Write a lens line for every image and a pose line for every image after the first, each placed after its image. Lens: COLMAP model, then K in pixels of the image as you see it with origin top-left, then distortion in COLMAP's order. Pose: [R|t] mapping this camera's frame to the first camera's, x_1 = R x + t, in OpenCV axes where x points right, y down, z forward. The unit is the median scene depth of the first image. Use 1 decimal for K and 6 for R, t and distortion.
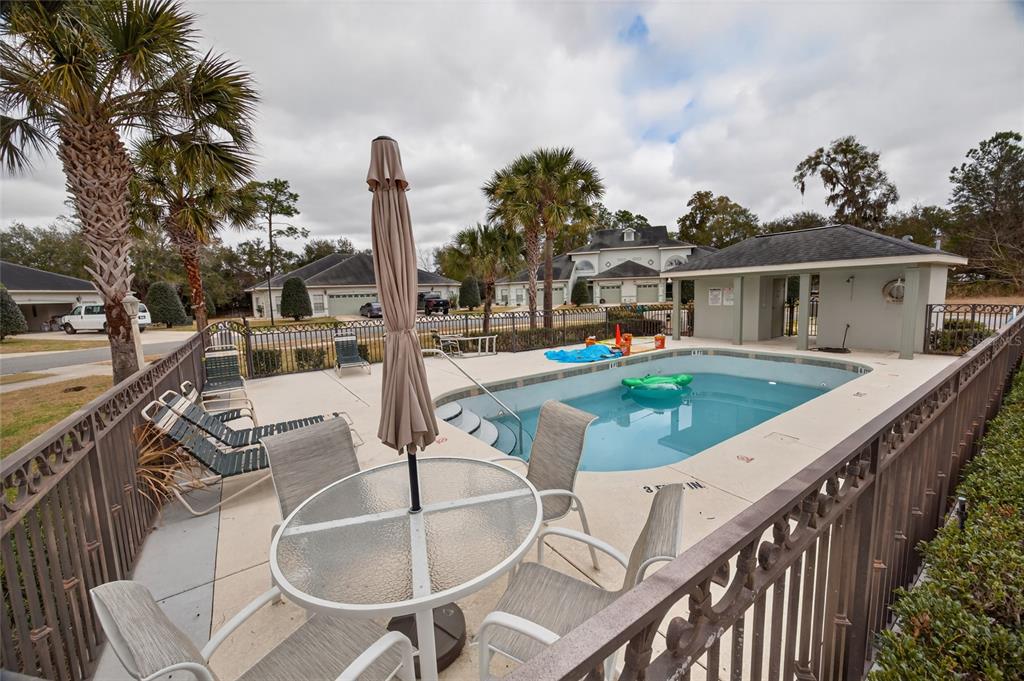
lens RADIAL K [[387.1, 0, 512.0], [0, 387.1, 340.5], [0, 0, 1]] dist [-0.000009, 0.000060]
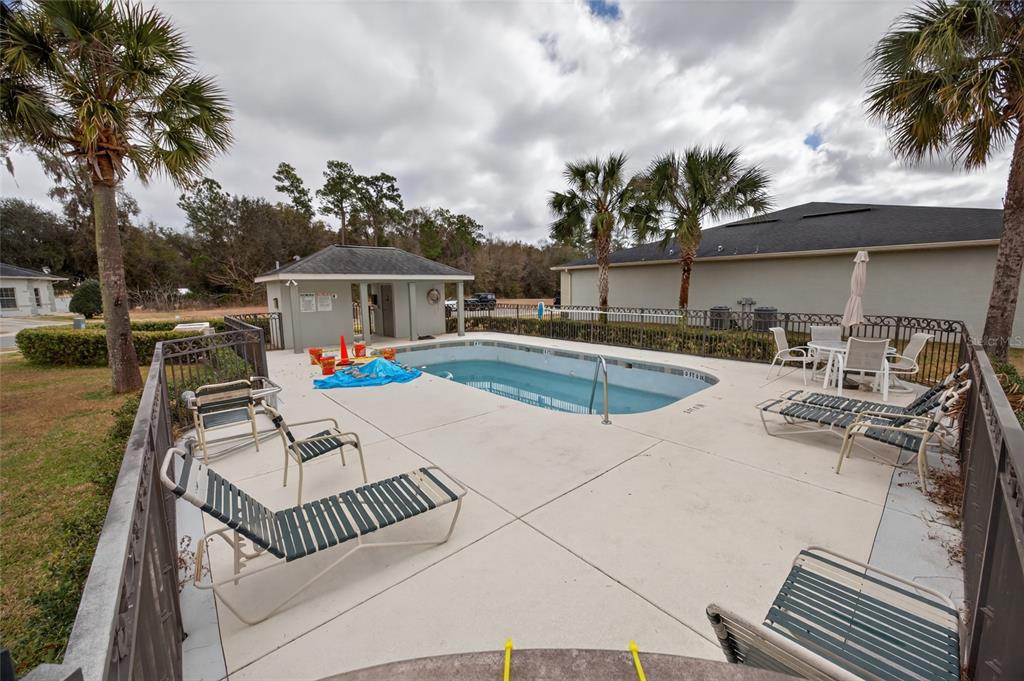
lens RADIAL K [[387.1, 0, 512.0], [0, 387.1, 340.5], [0, 0, 1]] dist [-0.000009, 0.000060]
pose [[-0.105917, -0.100281, 0.989305, -0.133747], [0.135026, 0.984236, 0.114223, -0.018490], [-0.985165, 0.145680, -0.090706, 0.176619]]
